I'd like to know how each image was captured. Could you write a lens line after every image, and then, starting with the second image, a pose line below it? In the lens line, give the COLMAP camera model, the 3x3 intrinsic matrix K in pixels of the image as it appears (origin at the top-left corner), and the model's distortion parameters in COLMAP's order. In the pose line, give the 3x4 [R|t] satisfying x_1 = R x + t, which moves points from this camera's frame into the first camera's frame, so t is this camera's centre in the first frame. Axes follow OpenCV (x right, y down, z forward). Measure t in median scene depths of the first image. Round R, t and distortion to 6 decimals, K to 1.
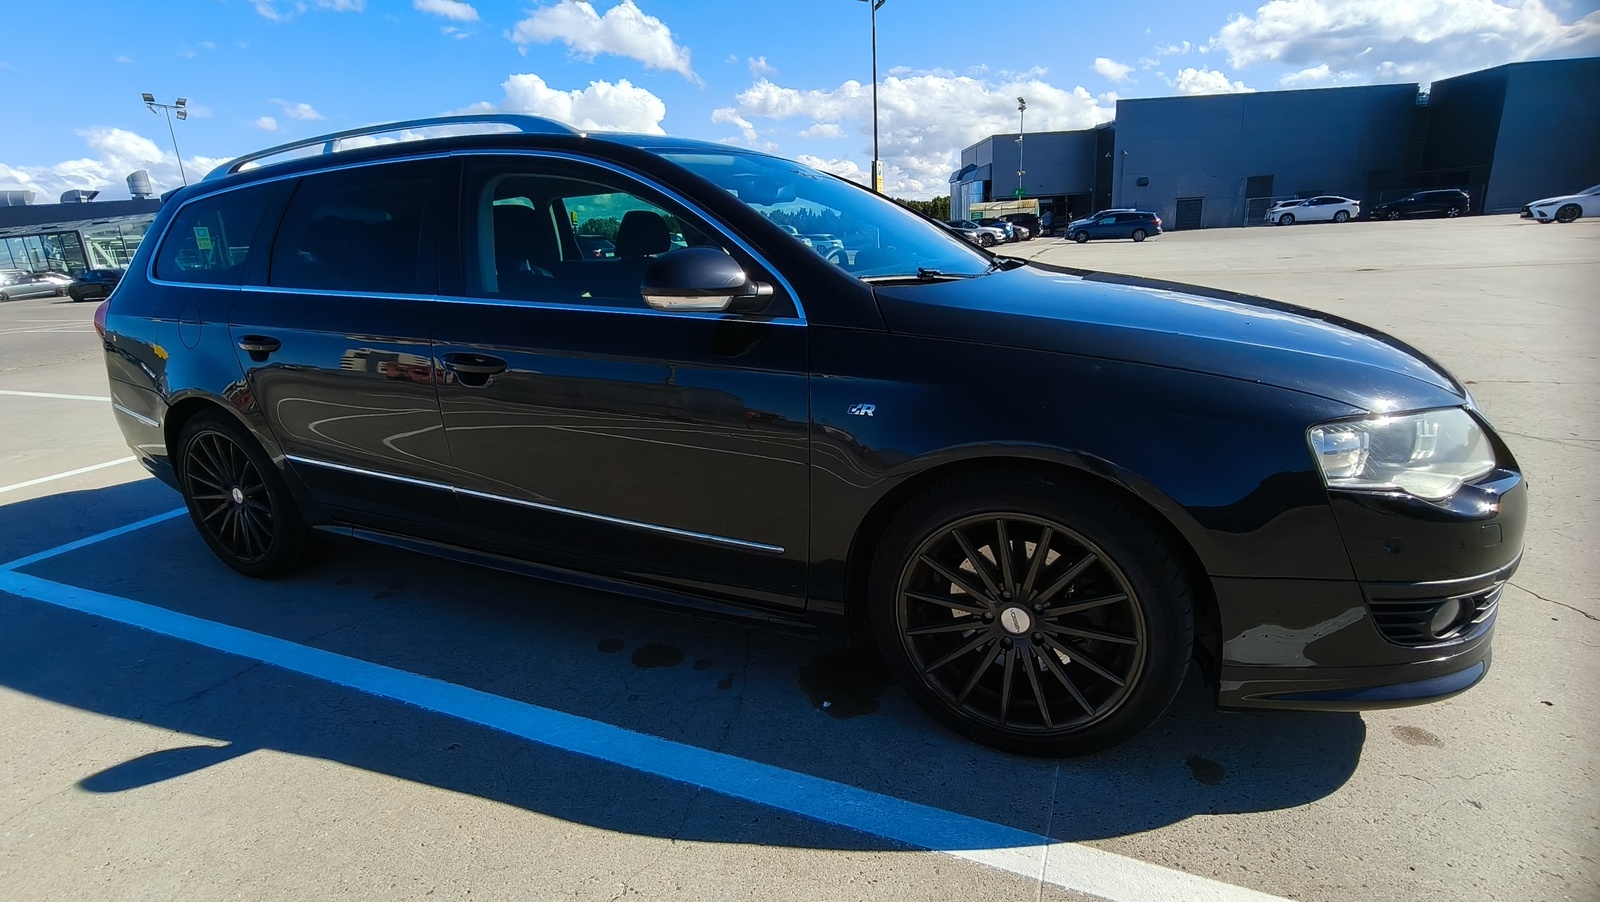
lens RADIAL K [[763.0, 0, 797.9], [0, 763.0, 453.5], [0, 0, 1]] dist [-0.003323, 0.000175]
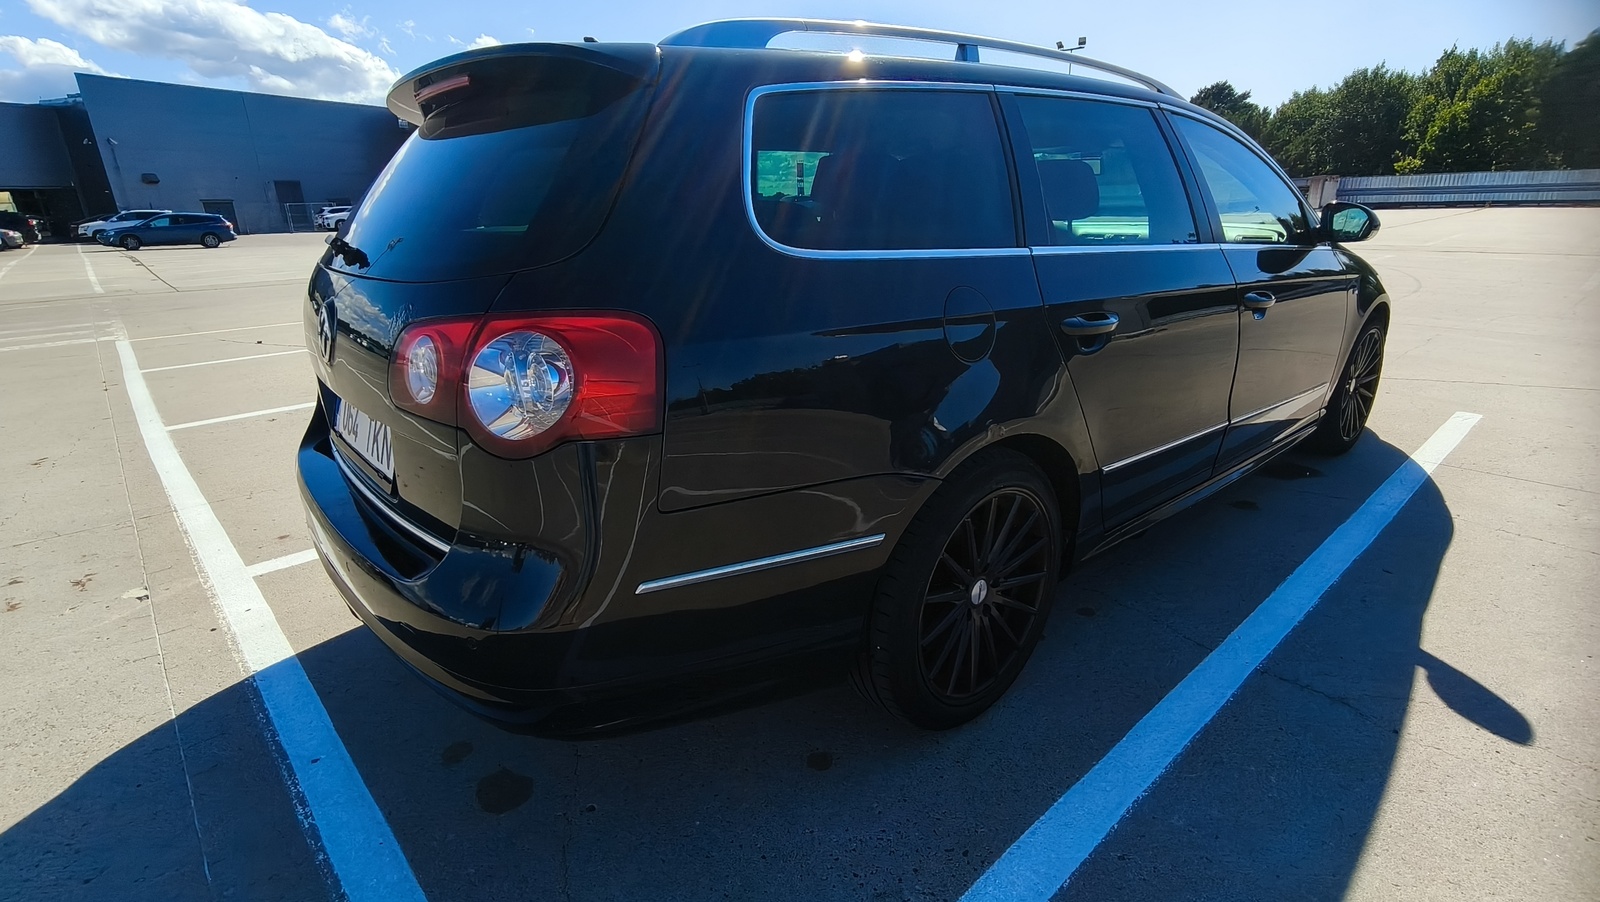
lens RADIAL K [[763.0, 0, 793.1], [0, 763.0, 443.4], [0, 0, 1]] dist [-0.003323, 0.000175]
pose [[0.408459, -0.234505, 0.882139, -2.256998], [0.254186, 0.957428, 0.136823, -0.315140], [-0.876670, 0.168341, 0.450678, 1.429724]]
